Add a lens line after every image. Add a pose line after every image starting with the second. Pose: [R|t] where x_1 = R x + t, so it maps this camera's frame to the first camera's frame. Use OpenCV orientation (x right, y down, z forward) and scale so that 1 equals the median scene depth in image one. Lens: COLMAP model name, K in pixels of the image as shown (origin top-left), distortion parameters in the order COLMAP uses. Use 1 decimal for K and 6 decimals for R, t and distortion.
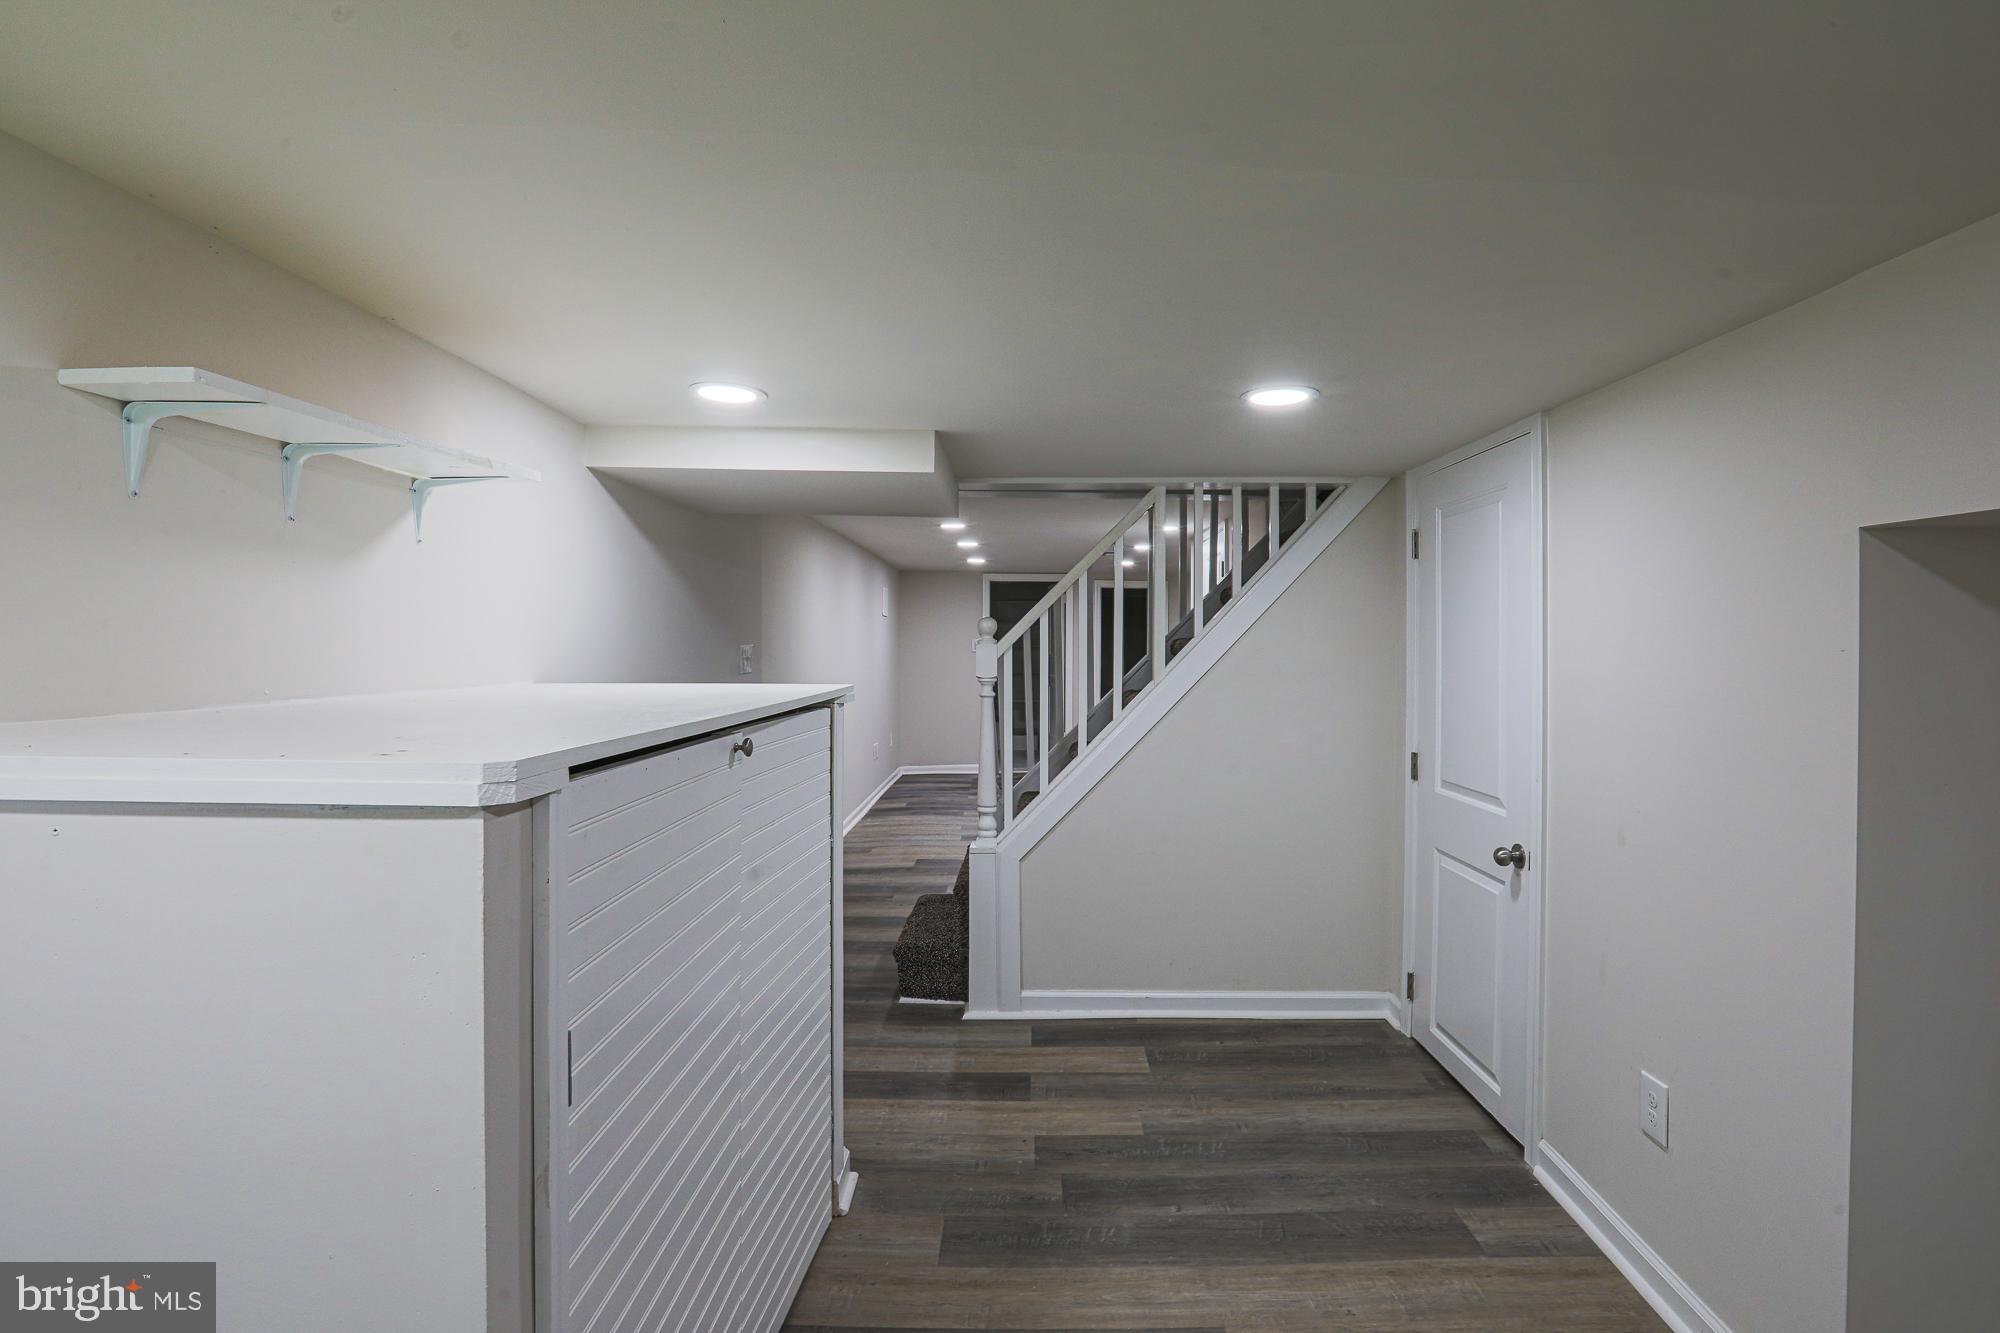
lens RADIAL K [[953.4, 0, 1006.8], [0, 953.4, 650.3], [0, 0, 1]] dist [-0.047826, 0.016285]
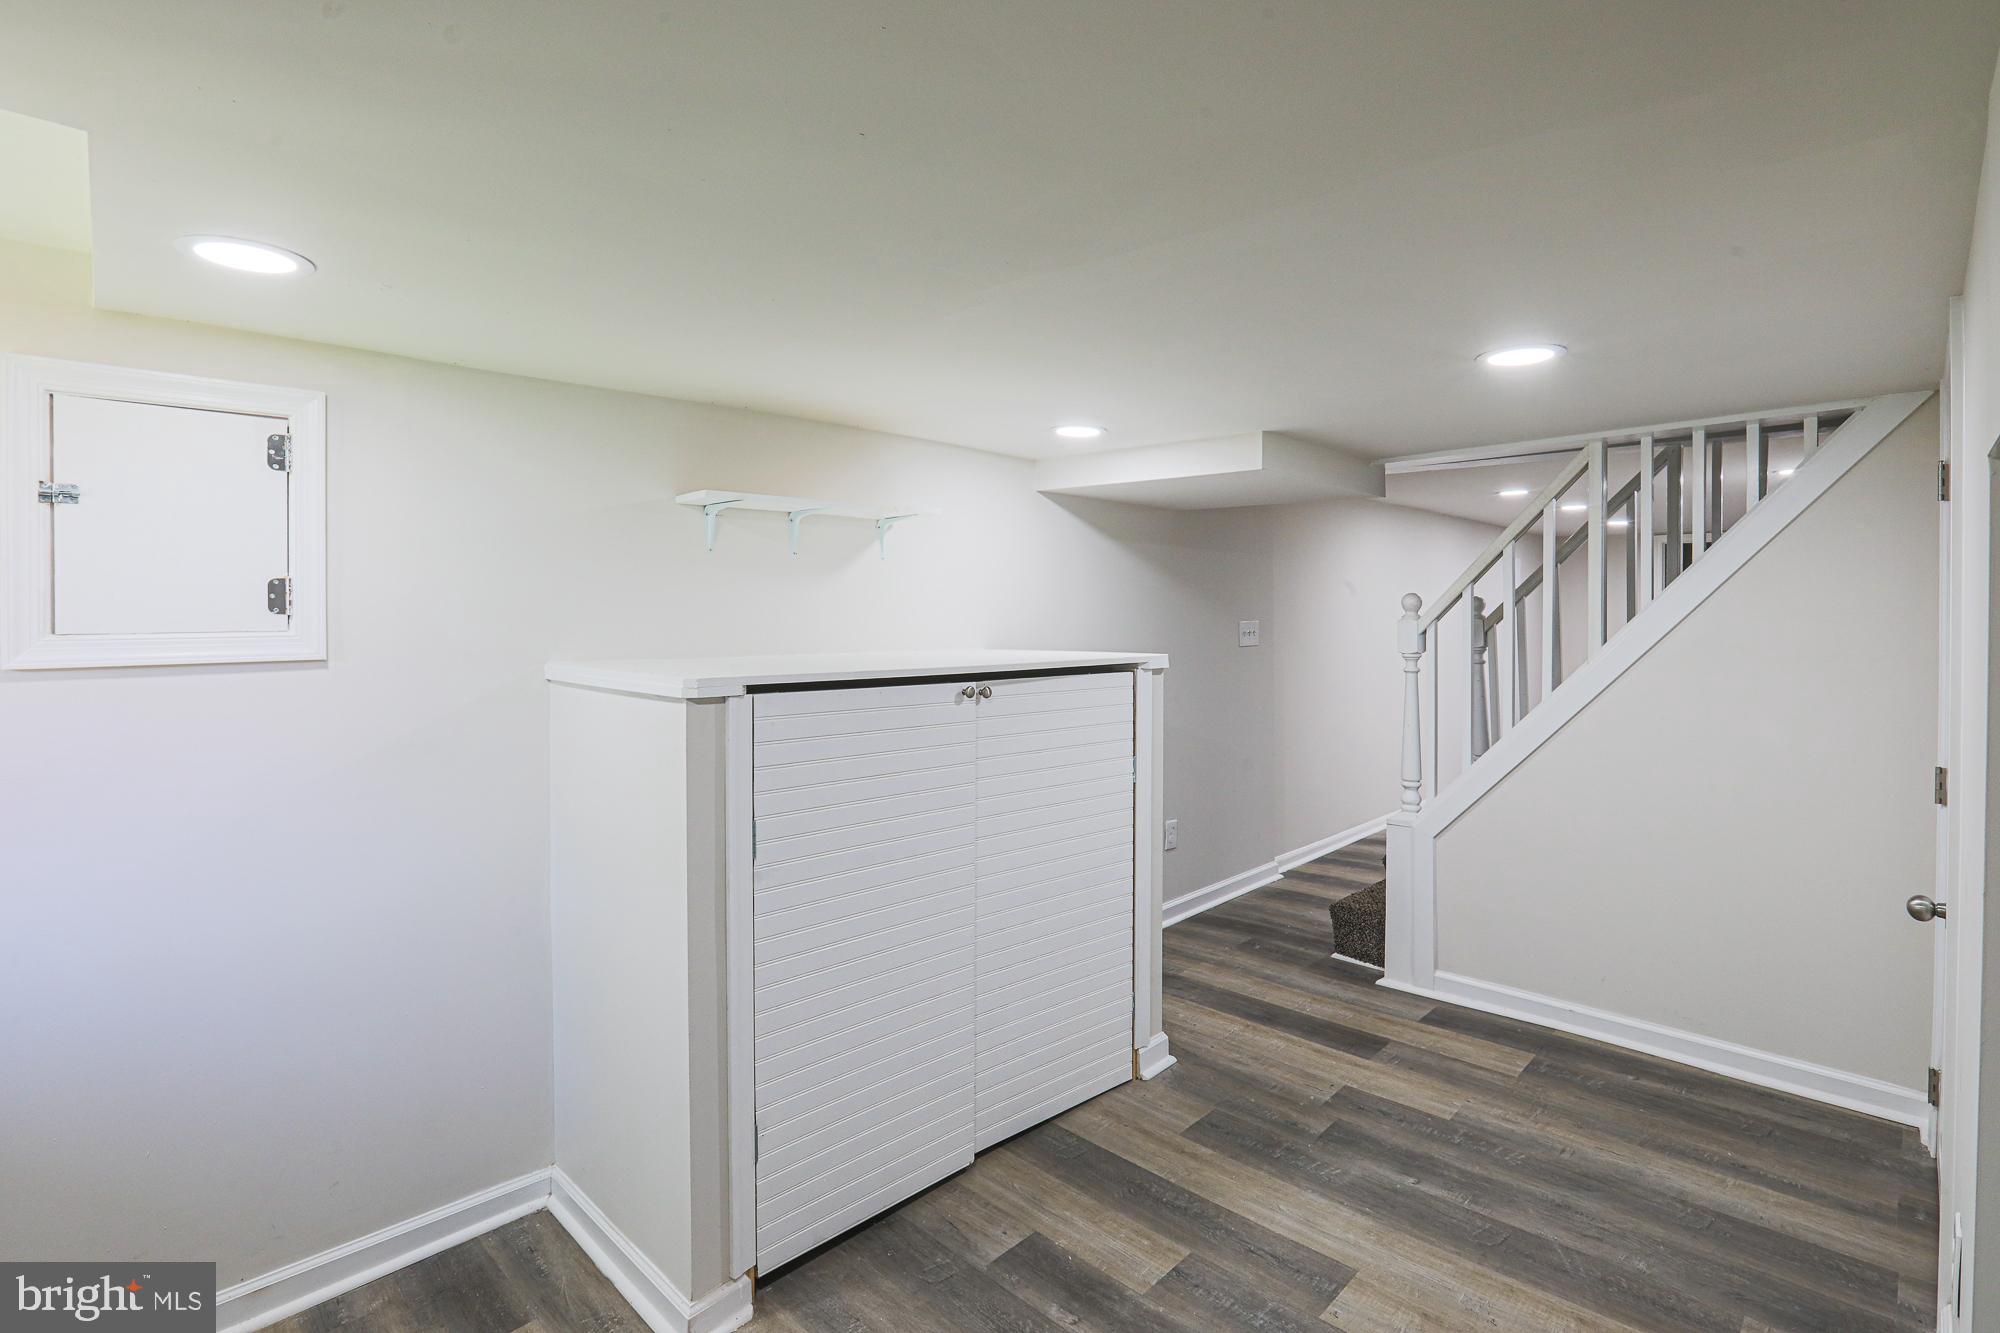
lens RADIAL K [[953.4, 0, 996.2], [0, 953.4, 631.6], [0, 0, 1]] dist [-0.047826, 0.016285]
pose [[0.709743, 0.005955, -0.704435, 0.482701], [-0.000336, 0.999967, 0.008115, -0.002707], [0.704460, -0.005522, 0.709722, -0.020943]]
